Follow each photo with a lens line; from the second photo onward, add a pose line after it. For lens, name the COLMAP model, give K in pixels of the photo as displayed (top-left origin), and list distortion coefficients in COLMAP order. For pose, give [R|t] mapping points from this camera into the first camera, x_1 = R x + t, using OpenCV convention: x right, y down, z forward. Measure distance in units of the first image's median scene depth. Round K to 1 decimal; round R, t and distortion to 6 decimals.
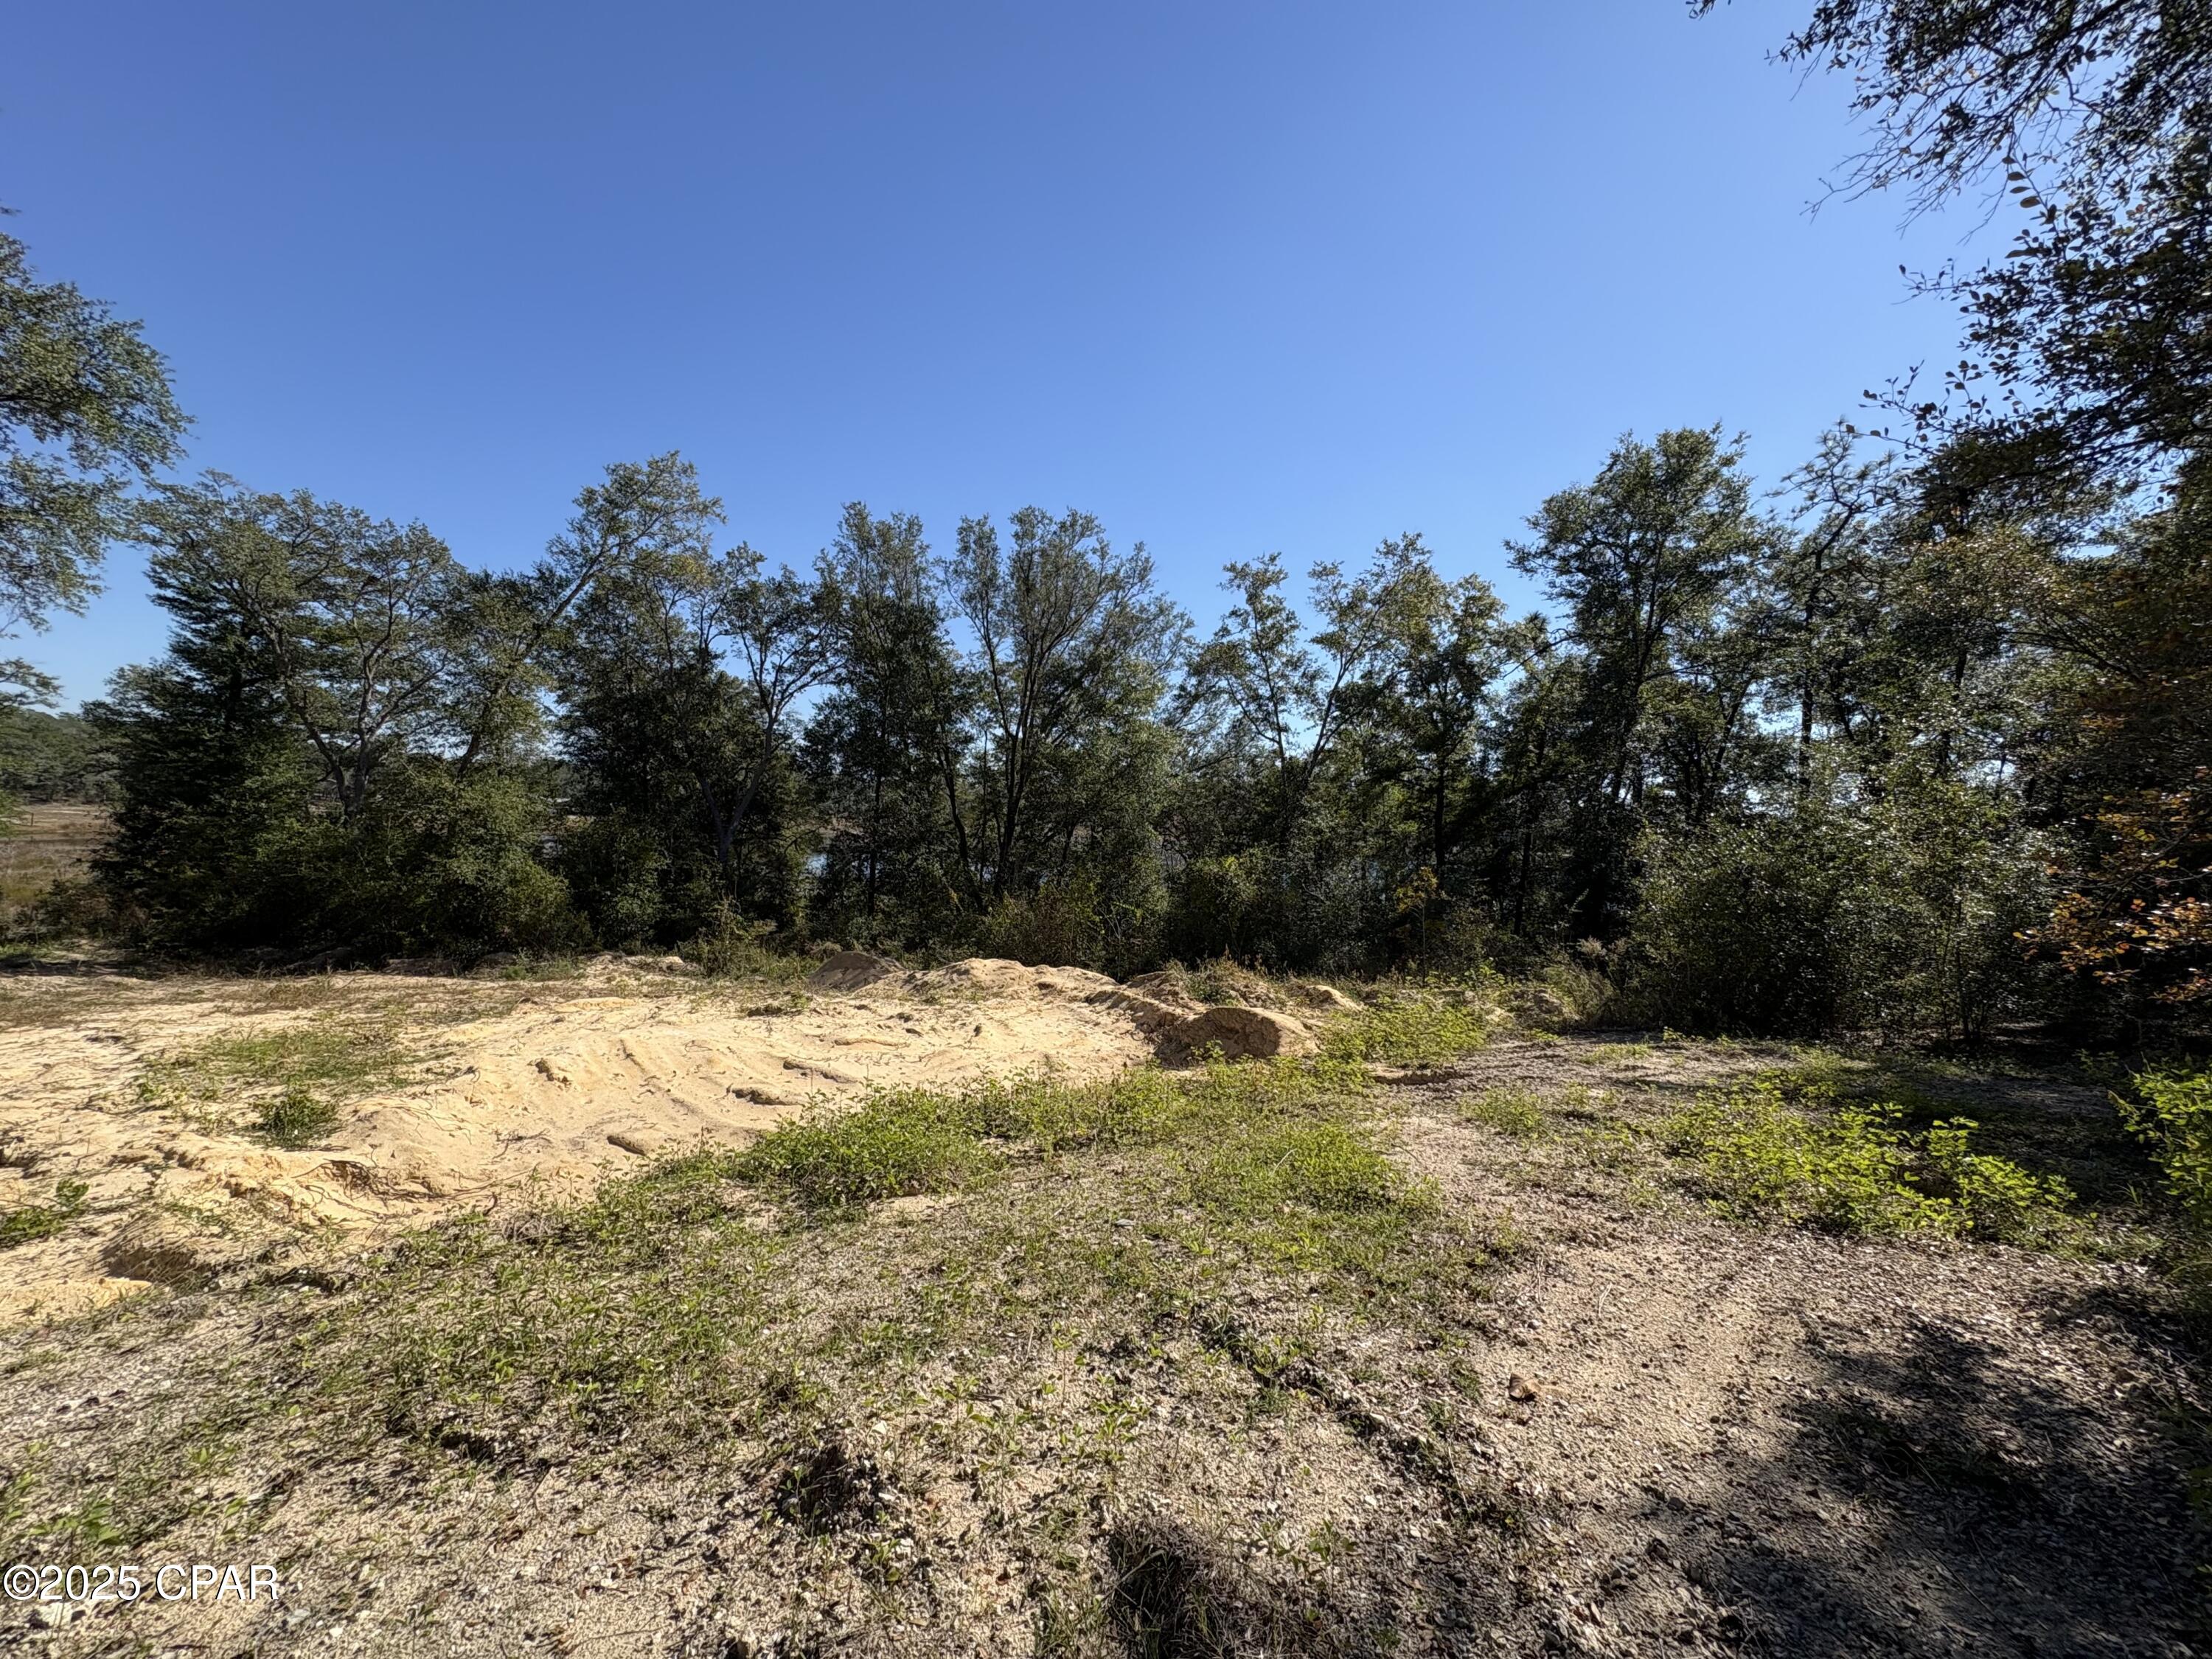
lens RADIAL K [[886.6, 0, 1109.2], [0, 886.6, 831.8], [0, 0, 1]] dist [0.002241, -0.000104]
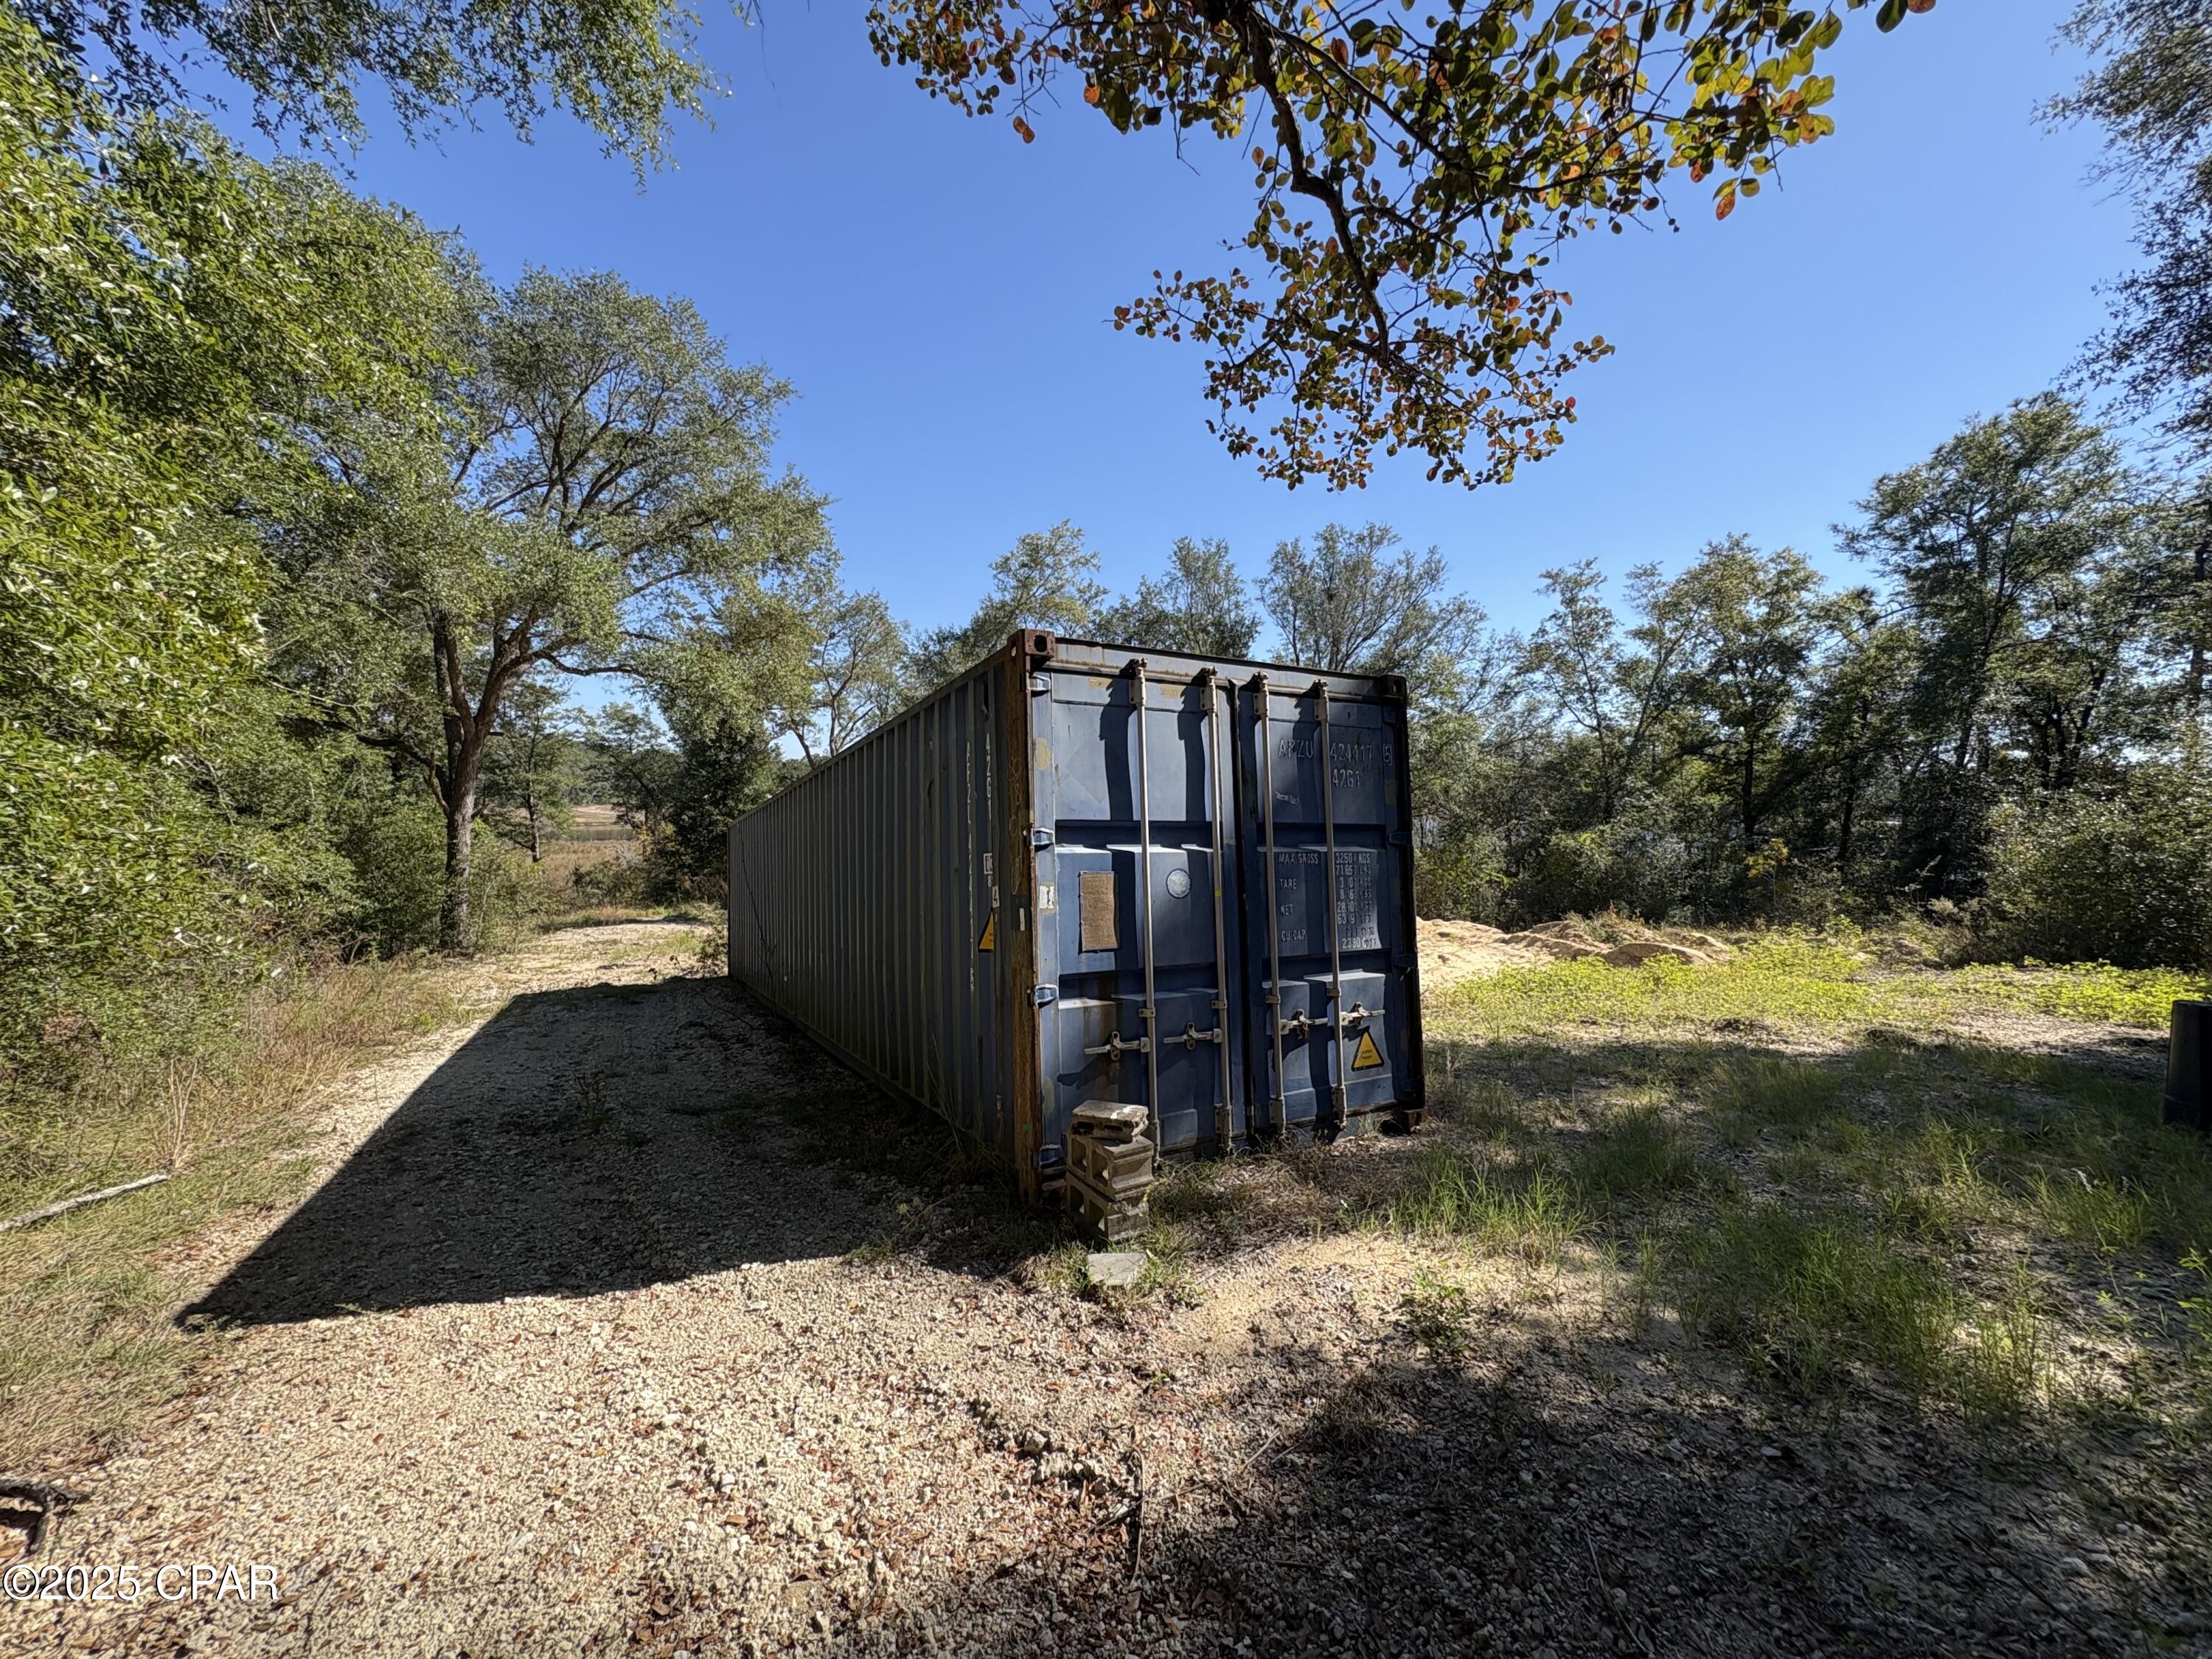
lens RADIAL K [[886.6, 0, 1102.2], [0, 886.6, 834.0], [0, 0, 1]] dist [0.002241, -0.000104]
pose [[0.972023, -0.017917, -0.234203, -0.151188], [0.024215, 0.999418, 0.024045, -0.010521], [0.233636, -0.029043, 0.971890, -0.229011]]
